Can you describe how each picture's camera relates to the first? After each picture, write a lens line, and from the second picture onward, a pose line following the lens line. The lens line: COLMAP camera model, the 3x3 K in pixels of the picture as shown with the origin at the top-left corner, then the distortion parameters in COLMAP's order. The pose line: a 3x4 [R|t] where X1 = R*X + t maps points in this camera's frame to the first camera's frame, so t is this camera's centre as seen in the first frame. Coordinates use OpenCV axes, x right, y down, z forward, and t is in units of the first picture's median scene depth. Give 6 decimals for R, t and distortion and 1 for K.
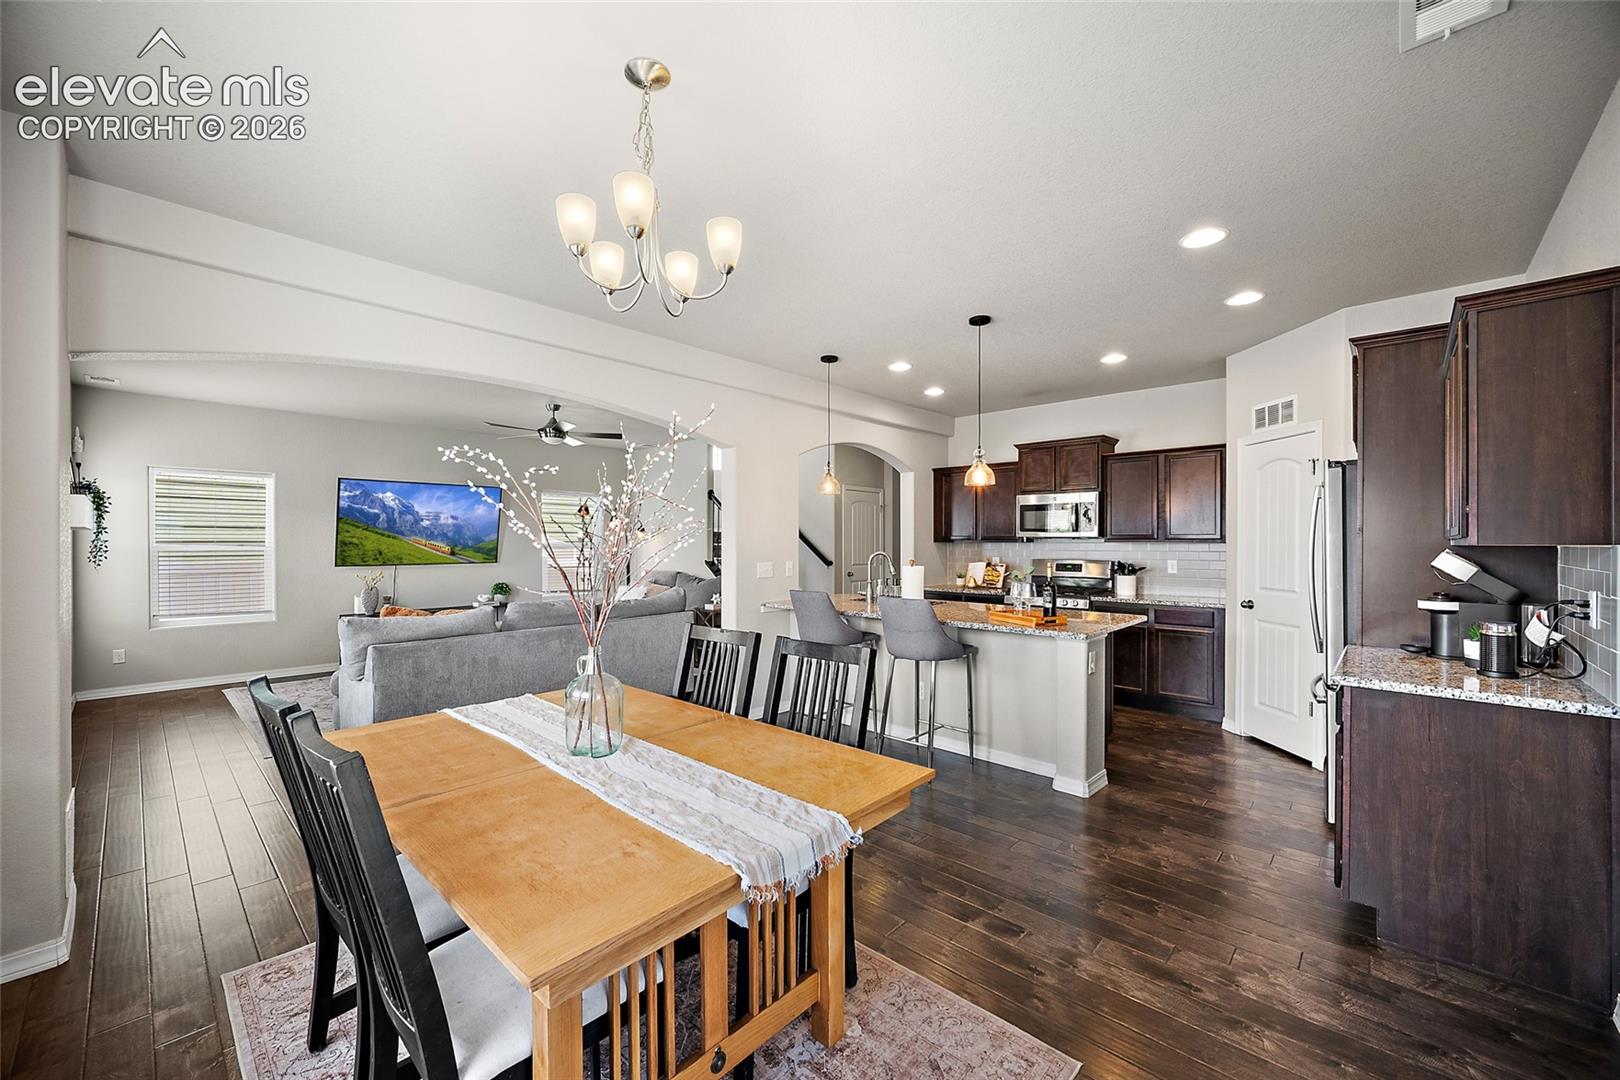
lens RADIAL K [[633.5, 0, 808.4], [0, 633.5, 546.3], [0, 0, 1]] dist [-0.001600, -0.000190]
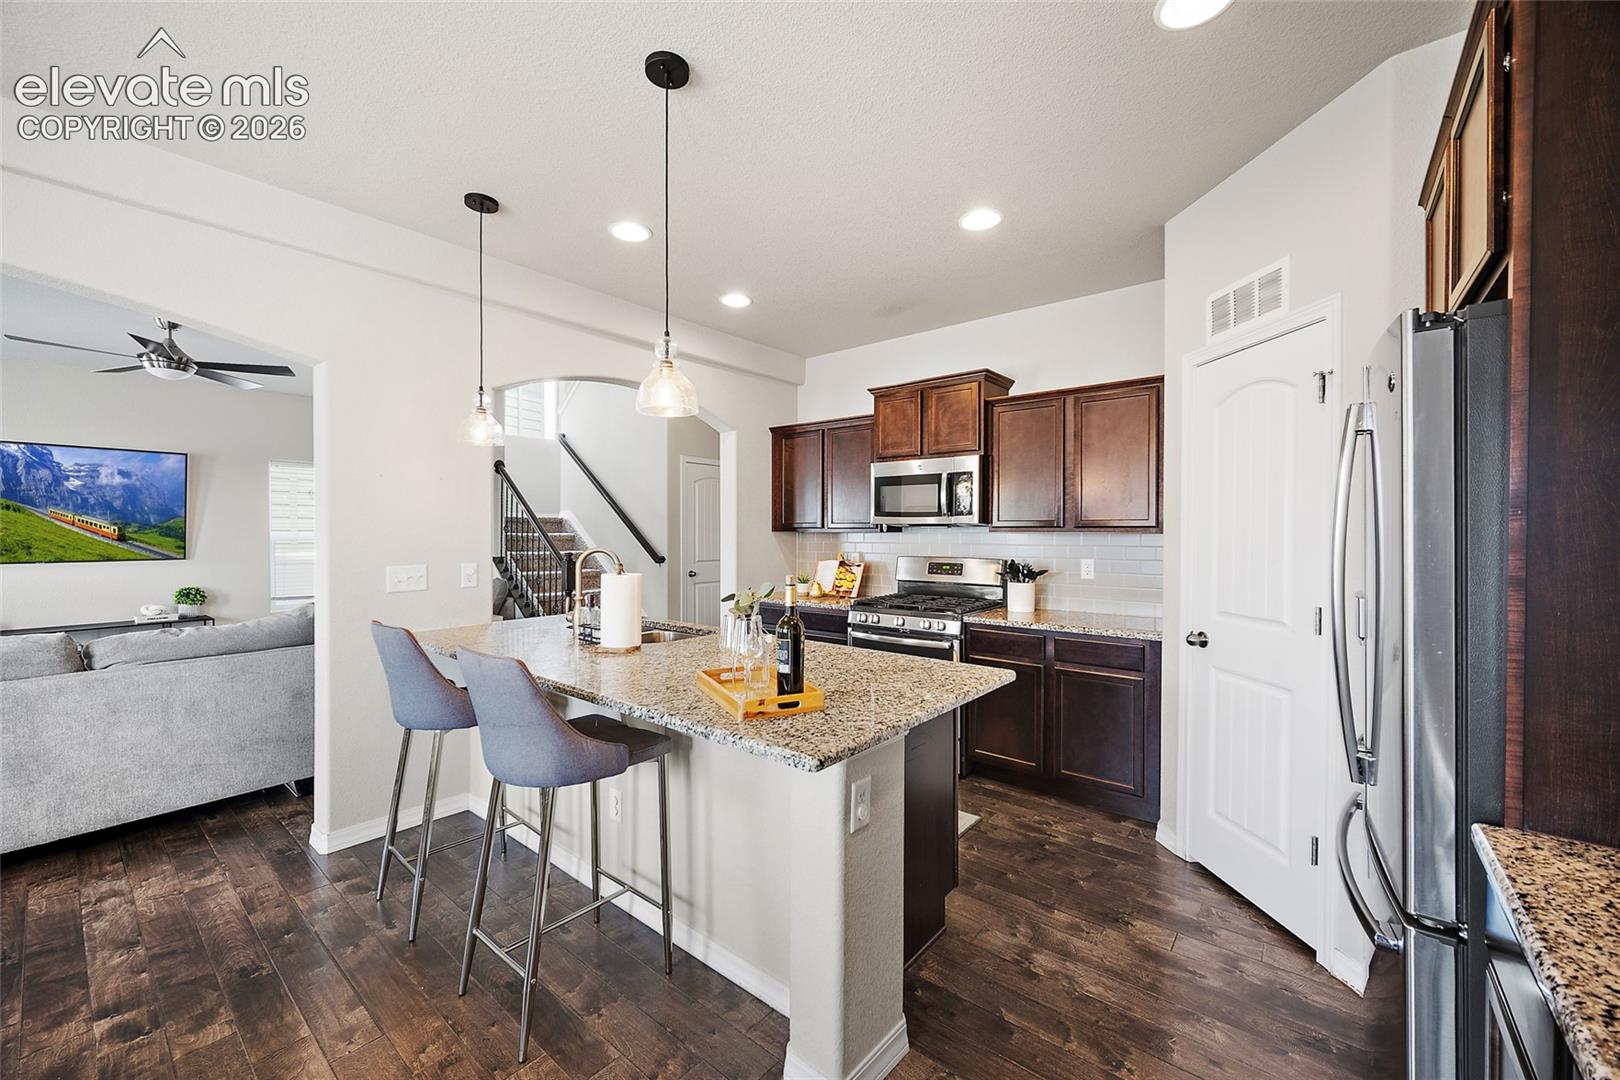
lens RADIAL K [[633.5, 0, 811.1], [0, 633.5, 537.5], [0, 0, 1]] dist [-0.001600, -0.000190]
pose [[0.998029, 0.001408, 0.062736, 0.243873], [-0.001544, 0.999997, 0.002112, -0.001763], [-0.062733, -0.002205, 0.998028, 0.355904]]
